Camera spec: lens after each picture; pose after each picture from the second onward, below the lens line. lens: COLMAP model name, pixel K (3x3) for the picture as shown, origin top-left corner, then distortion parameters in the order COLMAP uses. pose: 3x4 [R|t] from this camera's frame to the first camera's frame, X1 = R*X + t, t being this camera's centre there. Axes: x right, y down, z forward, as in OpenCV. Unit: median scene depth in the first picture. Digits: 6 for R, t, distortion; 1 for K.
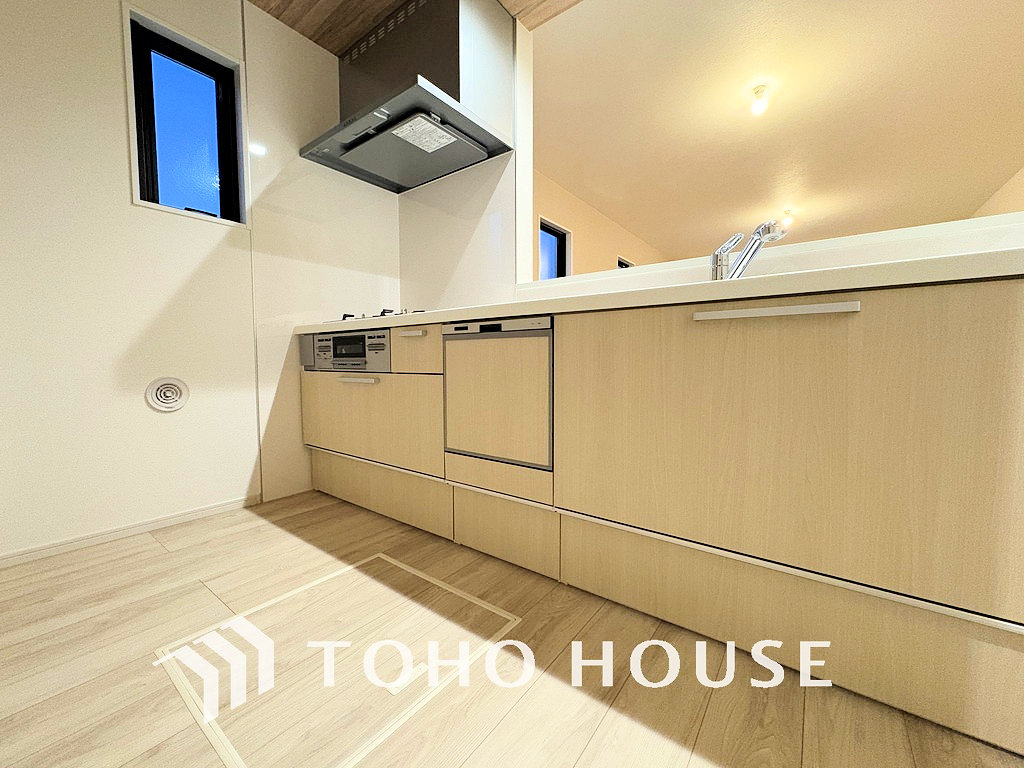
lens RADIAL K [[407.4, 0, 512.0], [0, 407.4, 384.0], [0, 0, 1]] dist [-0.000388, 0.000217]
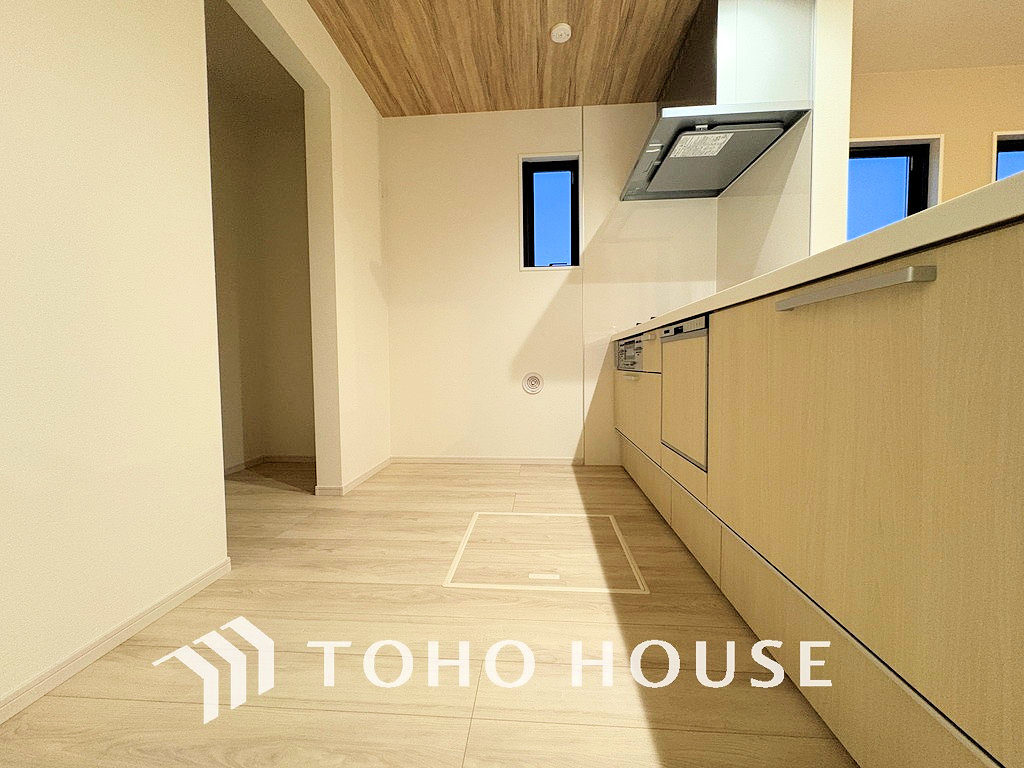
lens RADIAL K [[407.4, 0, 512.0], [0, 407.4, 384.0], [0, 0, 1]] dist [-0.000388, 0.000217]
pose [[0.546433, 0.039191, -0.836585, 0.467487], [-0.040658, 0.998968, 0.020242, 0.000029], [0.836515, 0.022953, 0.547463, 0.041659]]
